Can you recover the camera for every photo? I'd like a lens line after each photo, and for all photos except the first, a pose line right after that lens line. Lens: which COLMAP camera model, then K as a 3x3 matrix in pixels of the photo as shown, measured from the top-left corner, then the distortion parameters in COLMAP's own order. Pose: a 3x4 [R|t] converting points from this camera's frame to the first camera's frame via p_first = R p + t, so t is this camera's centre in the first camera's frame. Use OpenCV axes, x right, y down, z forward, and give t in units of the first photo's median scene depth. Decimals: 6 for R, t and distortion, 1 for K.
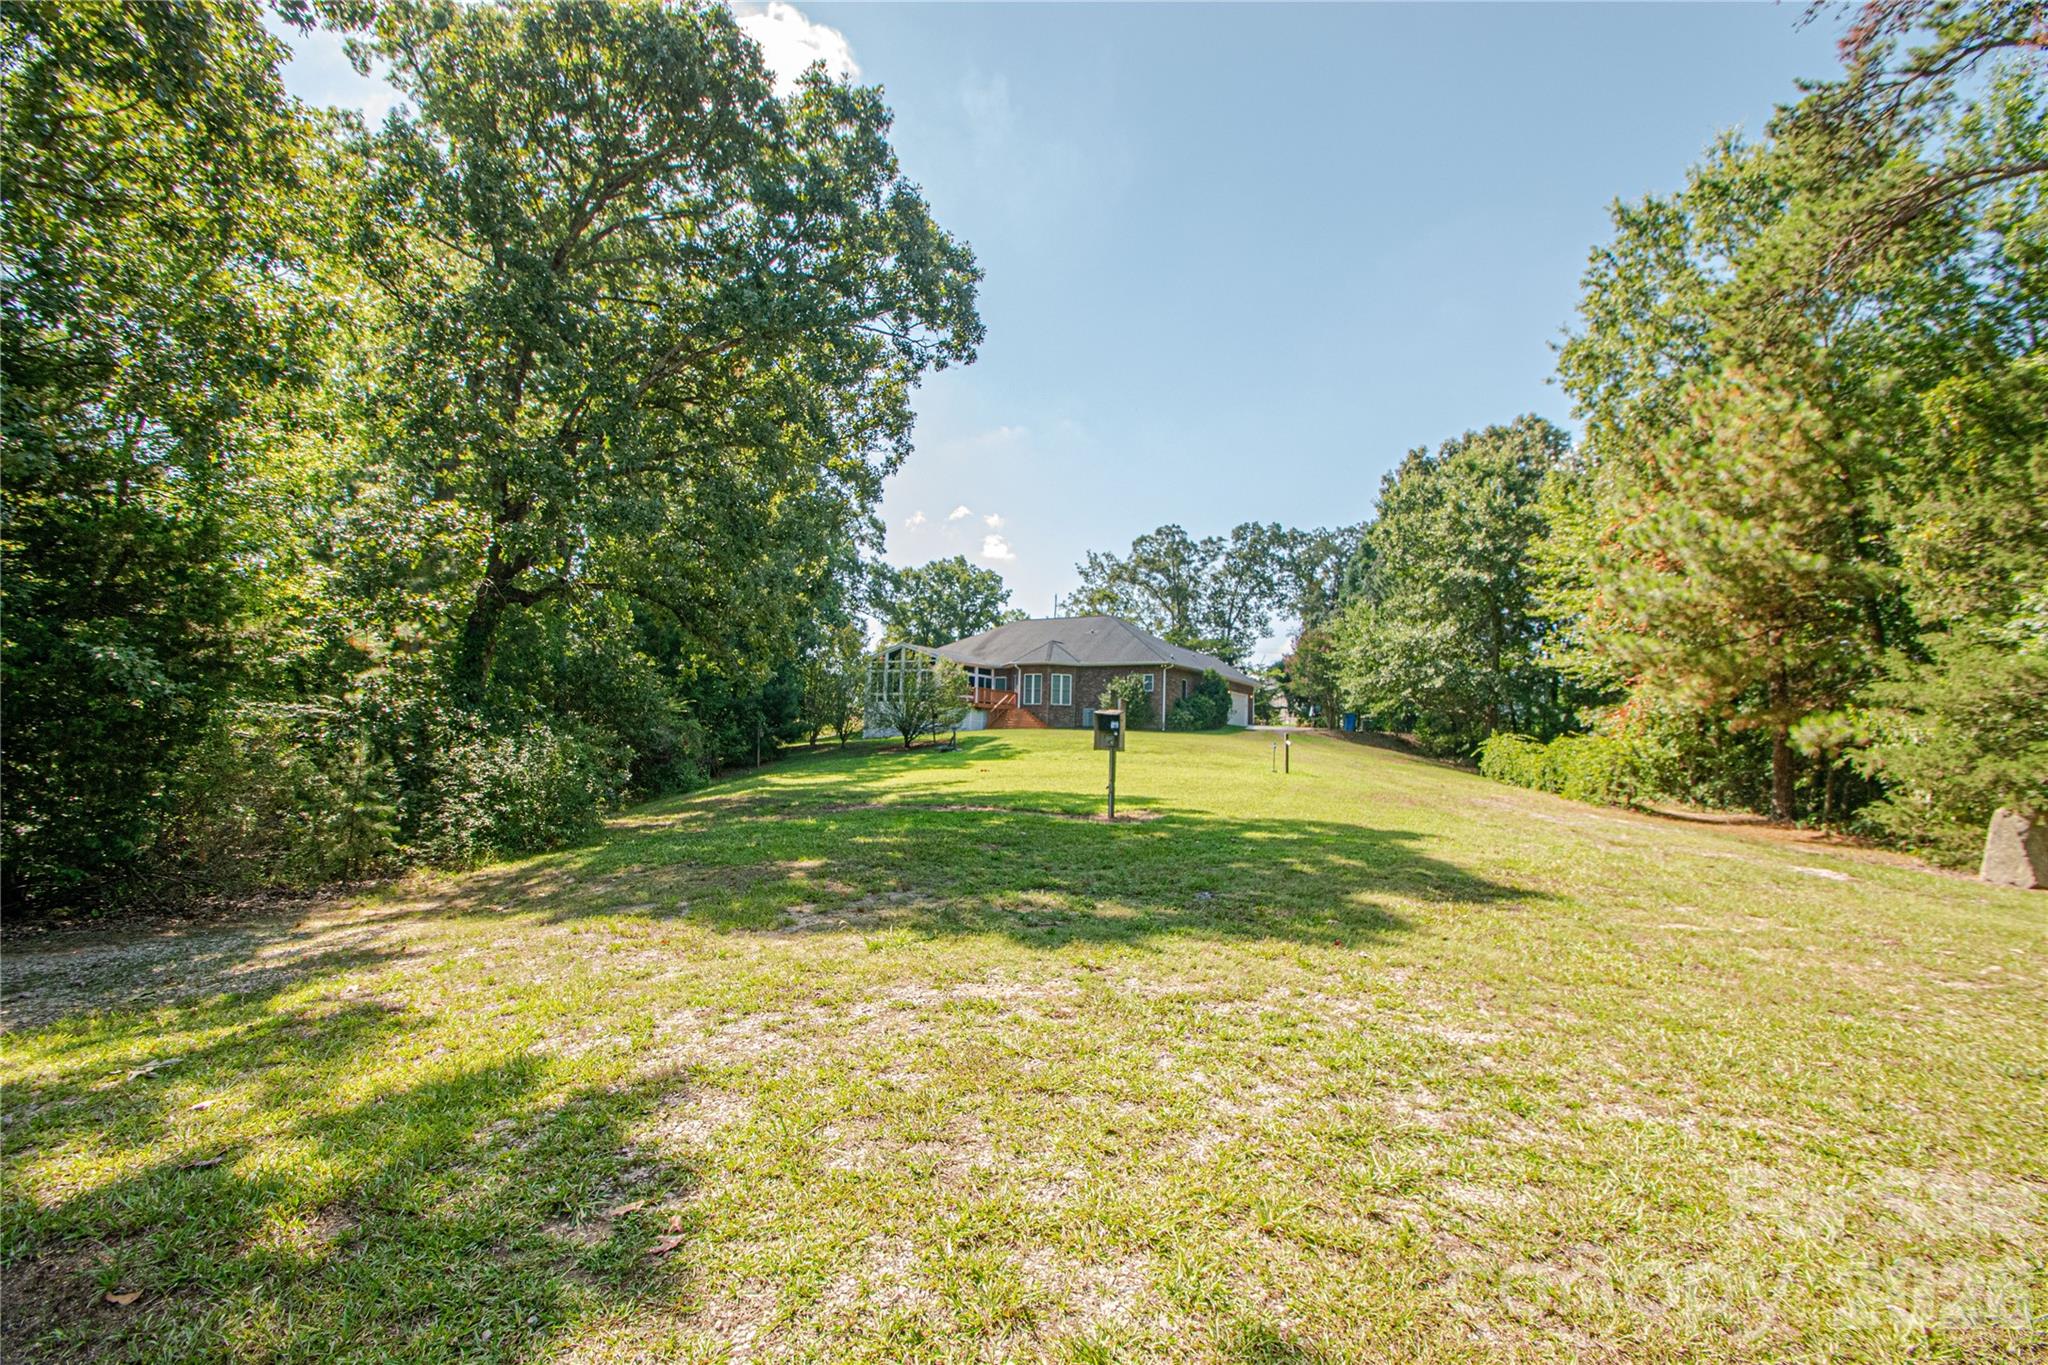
lens RADIAL K [[915.0, 0, 1021.1], [0, 915.0, 652.4], [0, 0, 1]] dist [-0.000852, -0.008552]
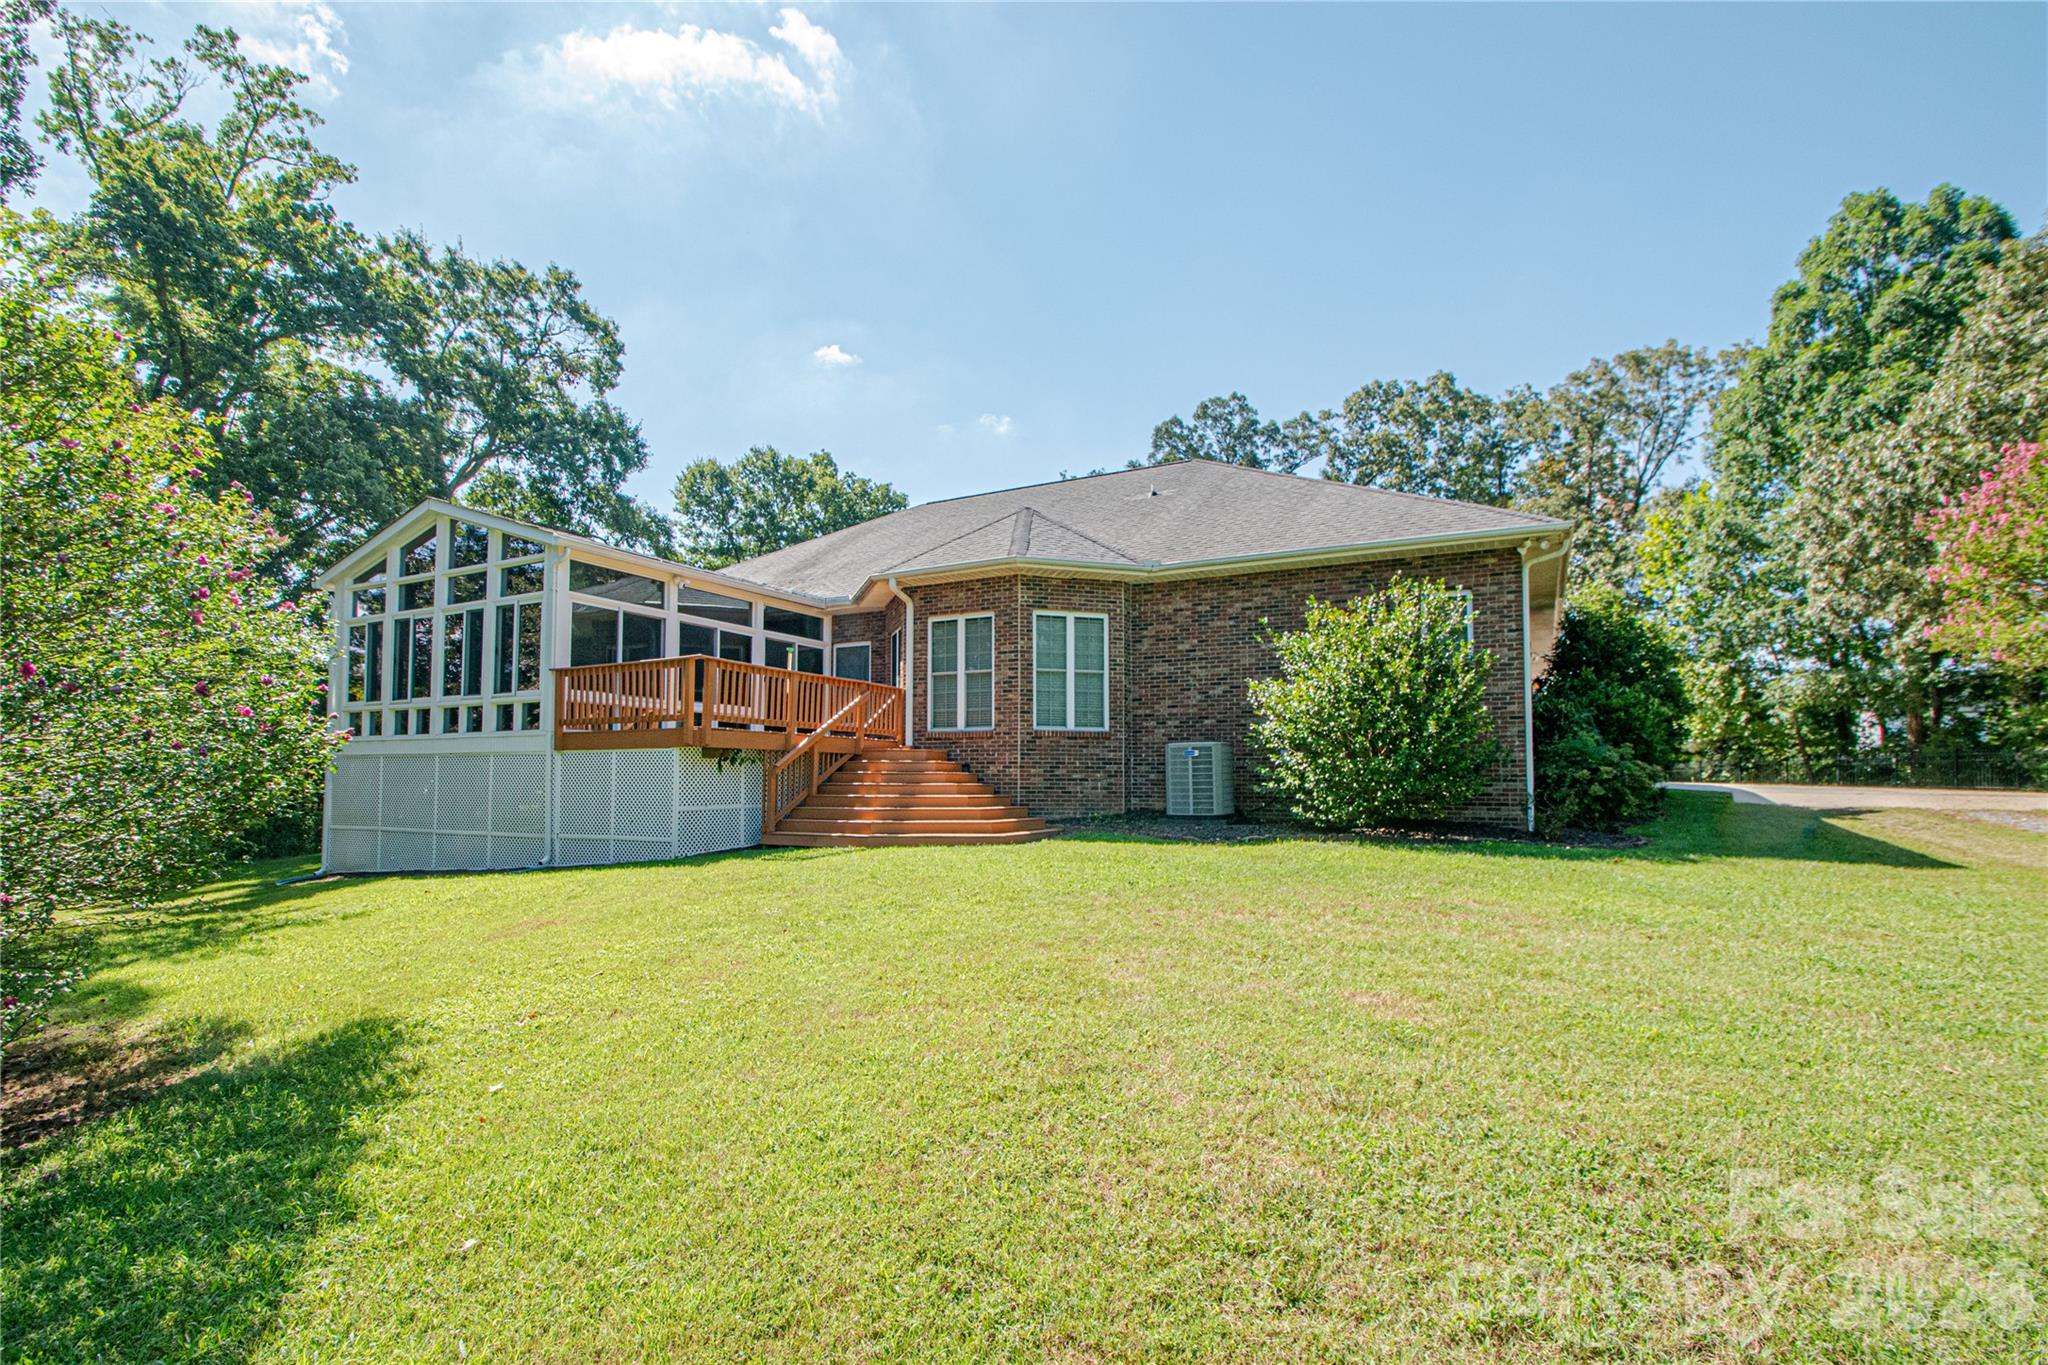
lens RADIAL K [[1069.2, 0, 1028.0], [0, 1069.2, 745.1], [0, 0, 1]] dist [0.016784, -0.019075]
pose [[0.997777, -0.021481, 0.063089, 0.031352], [0.017726, 0.998072, 0.059486, 0.108098], [-0.064245, -0.058235, 0.996233, 1.772736]]
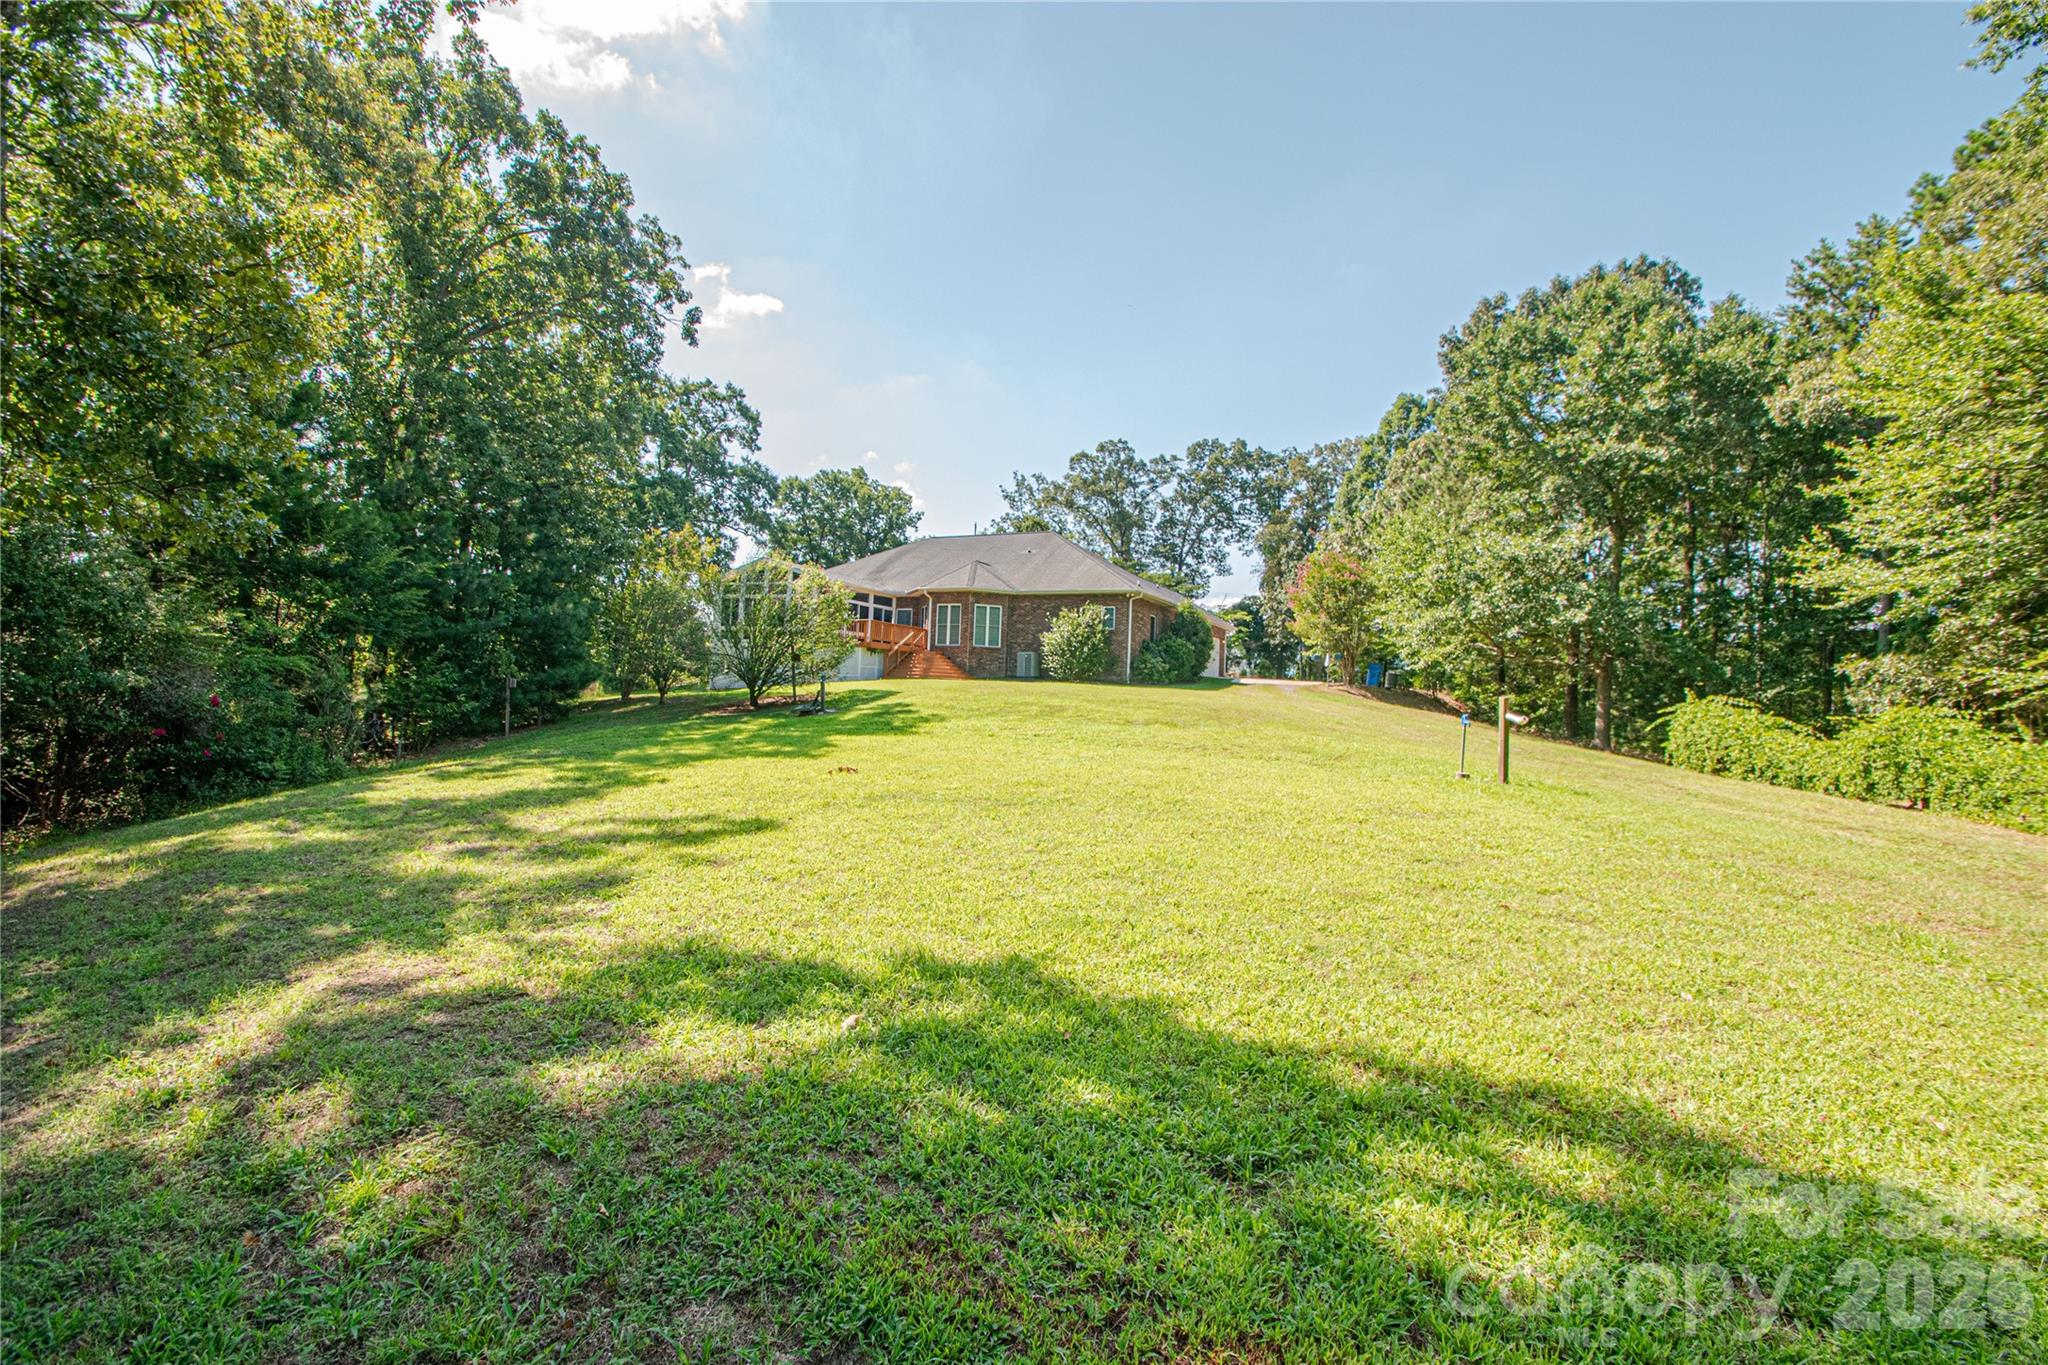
lens RADIAL K [[950.4, 0, 1045.7], [0, 950.4, 651.8], [0, 0, 1]] dist [0.000362, -0.000030]
pose [[0.992920, 0.015917, 0.117714, 0.002279], [-0.022214, 0.998381, 0.052373, 0.051266], [-0.116690, -0.054617, 0.991665, 0.614401]]
